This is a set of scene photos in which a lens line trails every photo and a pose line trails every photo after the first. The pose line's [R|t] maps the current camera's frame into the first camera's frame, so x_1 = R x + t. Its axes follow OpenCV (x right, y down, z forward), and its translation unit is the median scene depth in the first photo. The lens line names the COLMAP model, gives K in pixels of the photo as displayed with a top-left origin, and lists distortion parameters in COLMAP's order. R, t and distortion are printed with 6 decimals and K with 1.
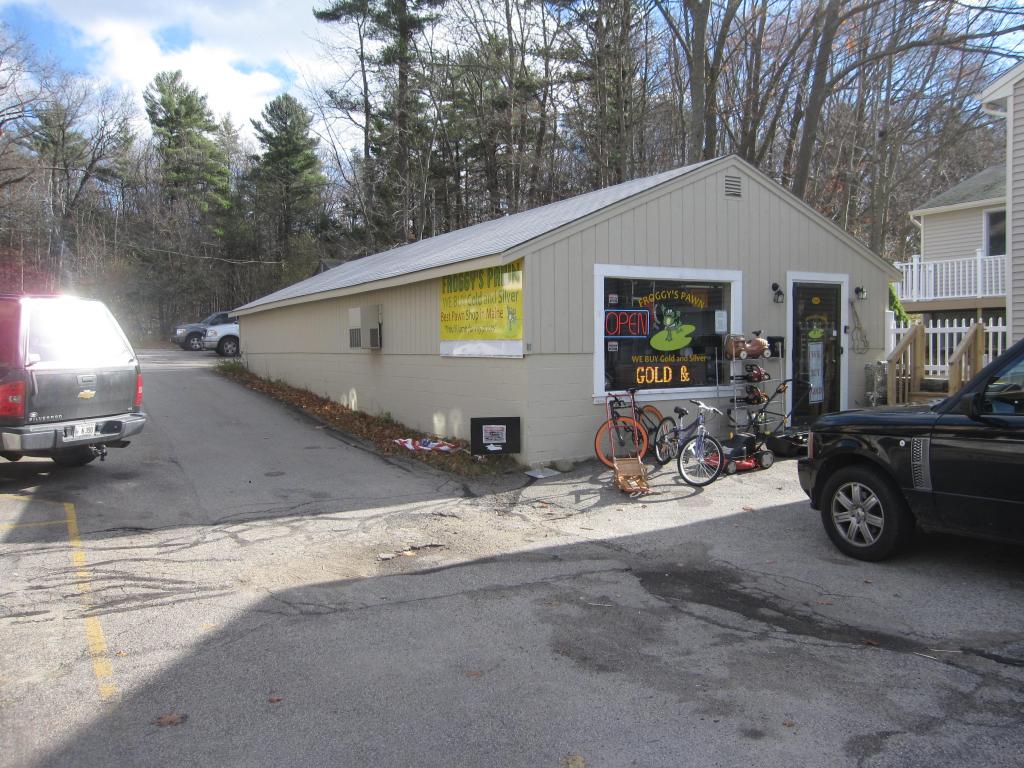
lens RADIAL K [[842.1, 0, 510.6], [0, 842.1, 385.4], [0, 0, 1]] dist [-0.092365, 0.065862]
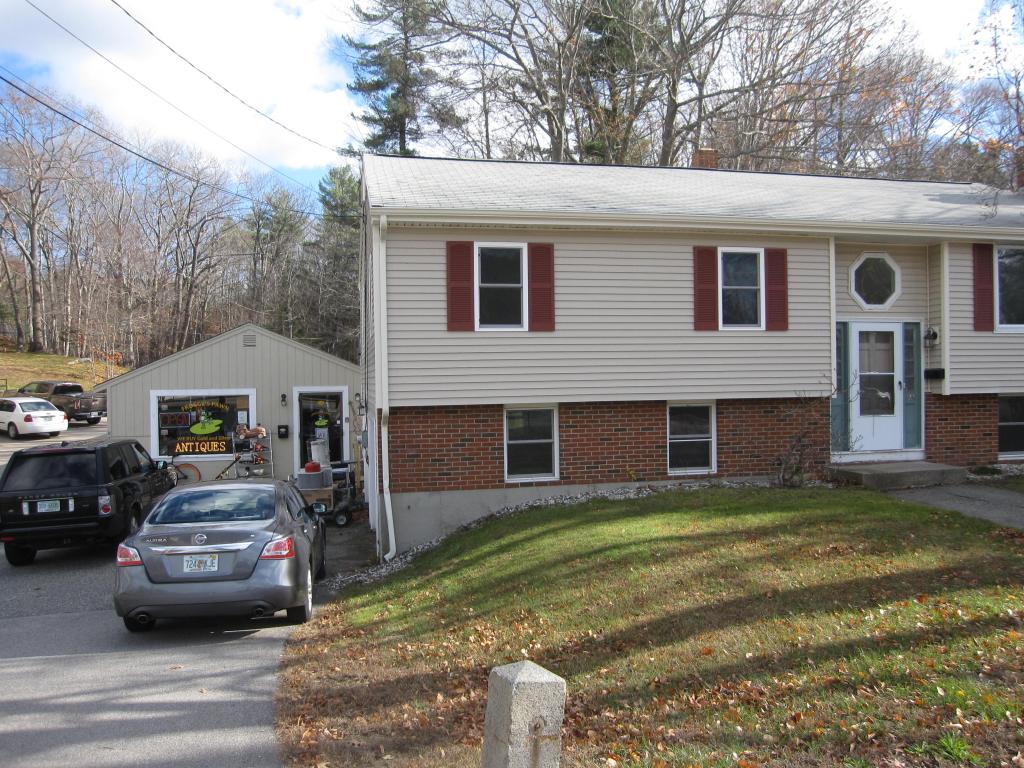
lens RADIAL K [[842.1, 0, 512.1], [0, 842.1, 382.6], [0, 0, 1]] dist [-0.092365, 0.065862]
pose [[0.936401, 0.007179, -0.350858, 1.455492], [-0.017039, 0.999542, -0.025022, -0.119232], [0.350517, 0.029409, 0.936094, -0.476411]]
